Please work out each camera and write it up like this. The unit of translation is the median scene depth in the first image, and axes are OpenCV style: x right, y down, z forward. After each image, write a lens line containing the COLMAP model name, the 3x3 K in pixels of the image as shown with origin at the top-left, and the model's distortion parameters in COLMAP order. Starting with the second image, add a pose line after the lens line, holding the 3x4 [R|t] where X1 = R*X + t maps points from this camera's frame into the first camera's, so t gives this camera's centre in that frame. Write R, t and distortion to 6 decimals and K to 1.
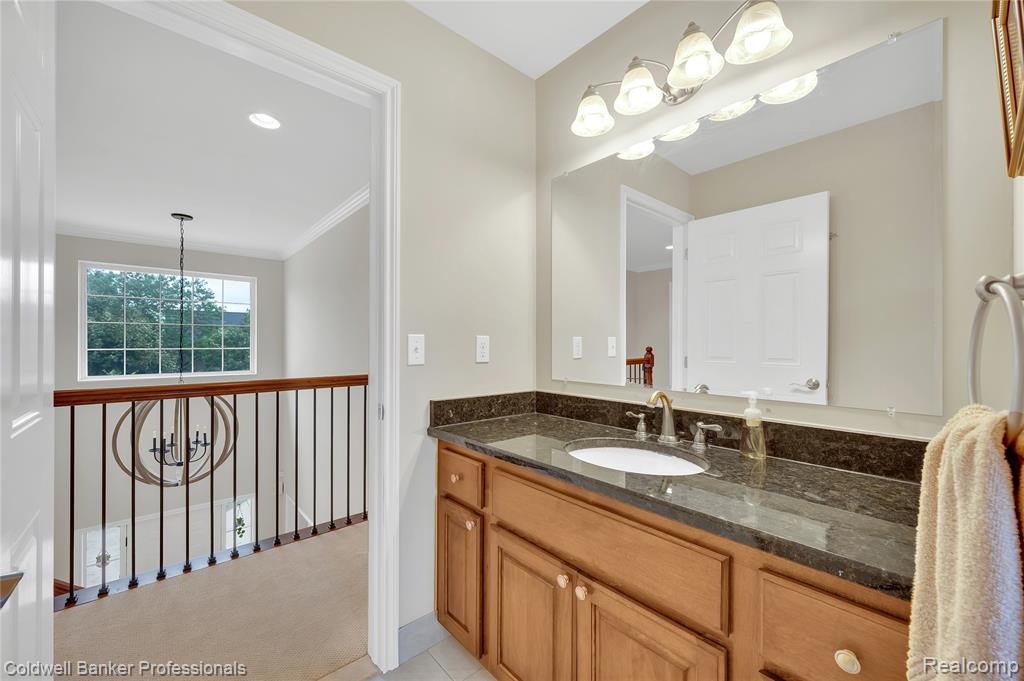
lens RADIAL K [[403.0, 0, 512.0], [0, 403.0, 340.5], [0, 0, 1]] dist [-0.000335, -0.000273]
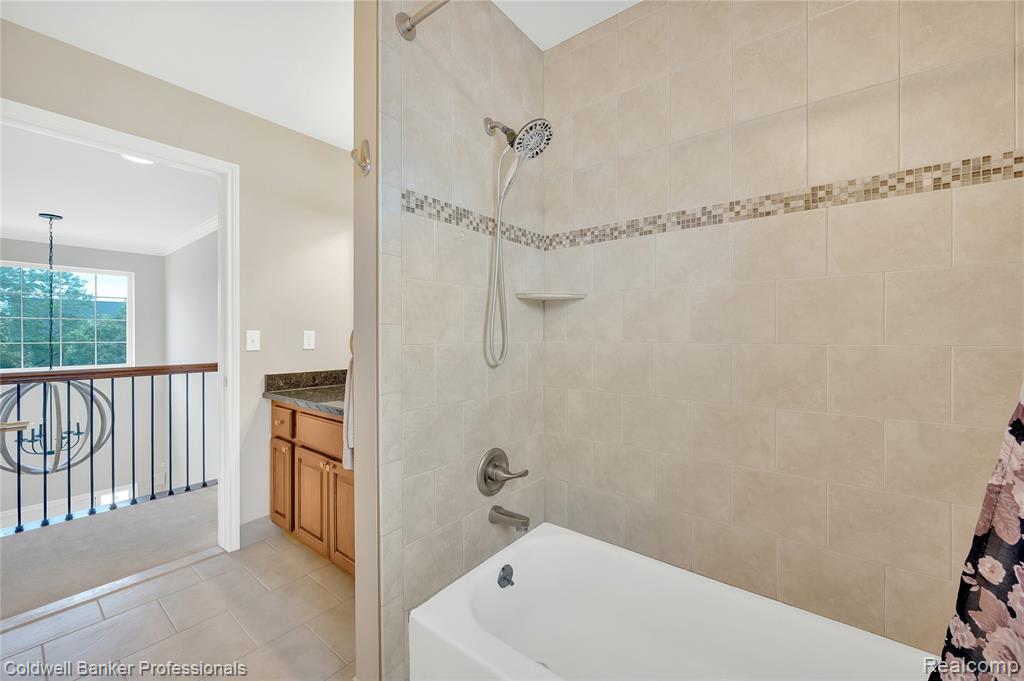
lens RADIAL K [[402.6, 0, 511.5], [0, 402.6, 335.0], [0, 0, 1]] dist [-0.000223, -0.000045]
pose [[0.983108, -0.002867, 0.183003, 0.337446], [0.002179, 0.999990, 0.003961, -0.001727], [-0.183012, -0.003496, 0.983104, -0.508499]]
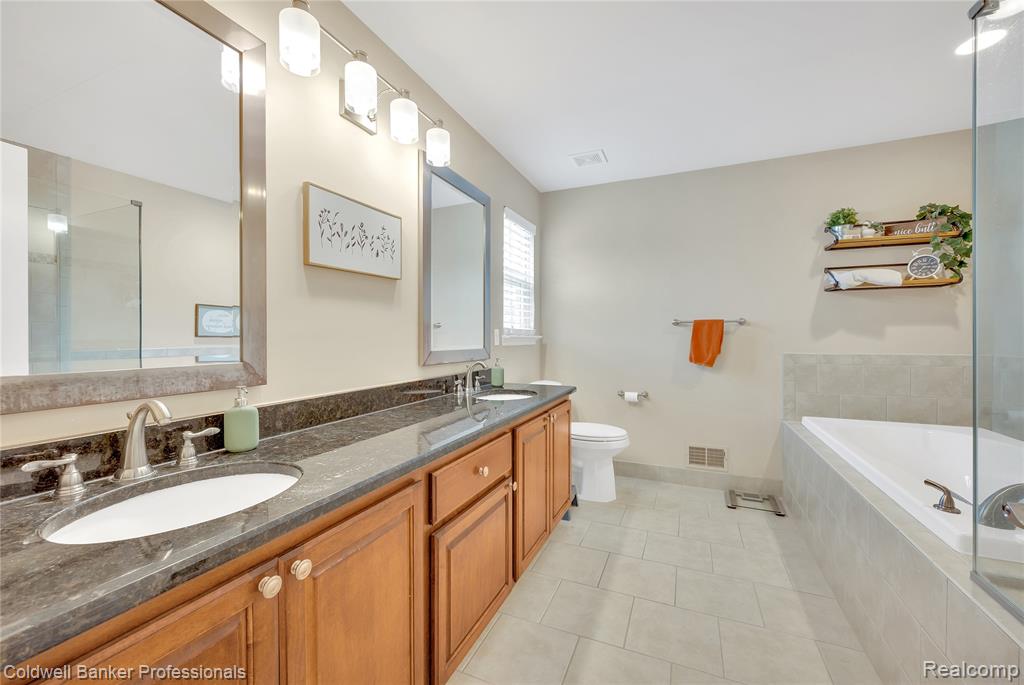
lens RADIAL K [[403.0, 0, 512.0], [0, 403.0, 342.5], [0, 0, 1]] dist [-0.000335, -0.000273]
pose [[-0.427030, -0.003274, 0.904232, -0.650858], [0.009308, 0.999925, 0.008017, 0.021274], [-0.904190, 0.011840, -0.426967, 0.866369]]
